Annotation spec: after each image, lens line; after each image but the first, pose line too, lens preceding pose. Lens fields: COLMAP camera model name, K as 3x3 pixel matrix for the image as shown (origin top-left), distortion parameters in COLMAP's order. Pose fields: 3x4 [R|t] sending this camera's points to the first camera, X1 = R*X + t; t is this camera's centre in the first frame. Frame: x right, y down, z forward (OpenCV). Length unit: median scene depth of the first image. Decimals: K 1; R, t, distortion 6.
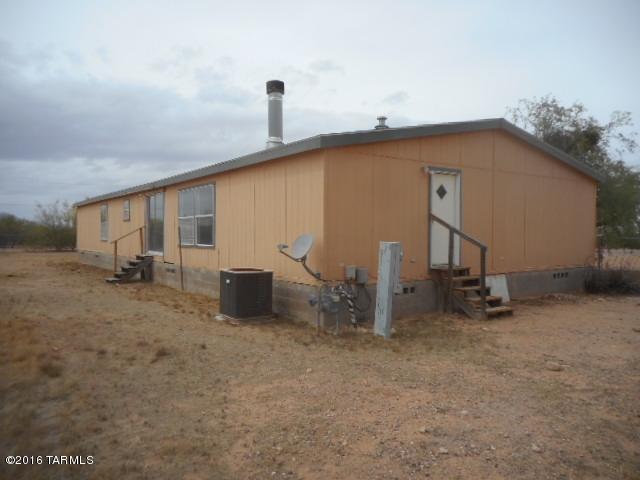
lens RADIAL K [[480.1, 0, 320.0], [0, 480.1, 240.0], [0, 0, 1]] dist [0.006594, 0.001874]
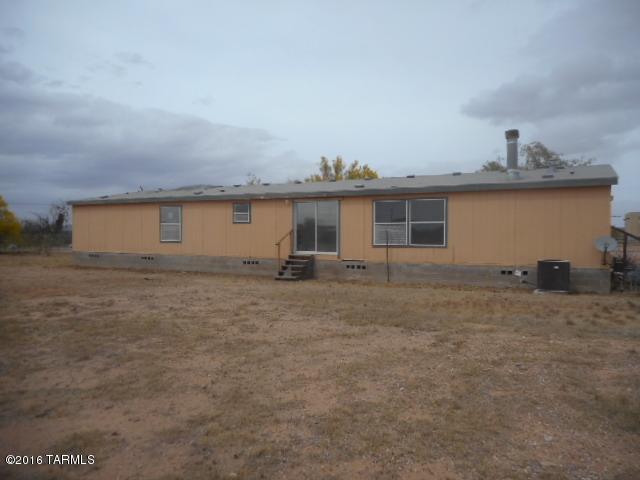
lens RADIAL K [[453.8, 0, 320.0], [0, 453.8, 240.0], [0, 0, 1]] dist [0.026082, 0.002710]
pose [[0.889258, -0.013167, 0.457216, -1.027002], [0.008834, 0.999894, 0.011614, -0.019497], [-0.457321, -0.006289, 0.889280, 0.035512]]
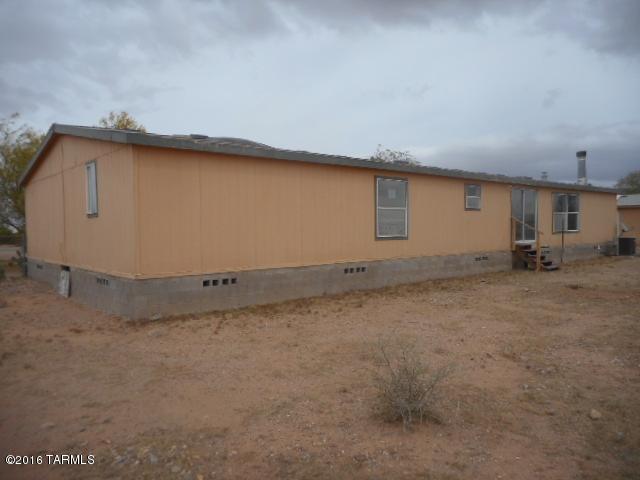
lens RADIAL K [[480.1, 0, 320.0], [0, 480.1, 240.0], [0, 0, 1]] dist [0.006594, 0.001874]
pose [[-0.074816, -0.027867, 0.996808, -1.762498], [0.026222, 0.999209, 0.029903, -0.028776], [-0.996853, 0.028376, -0.074026, 1.921265]]
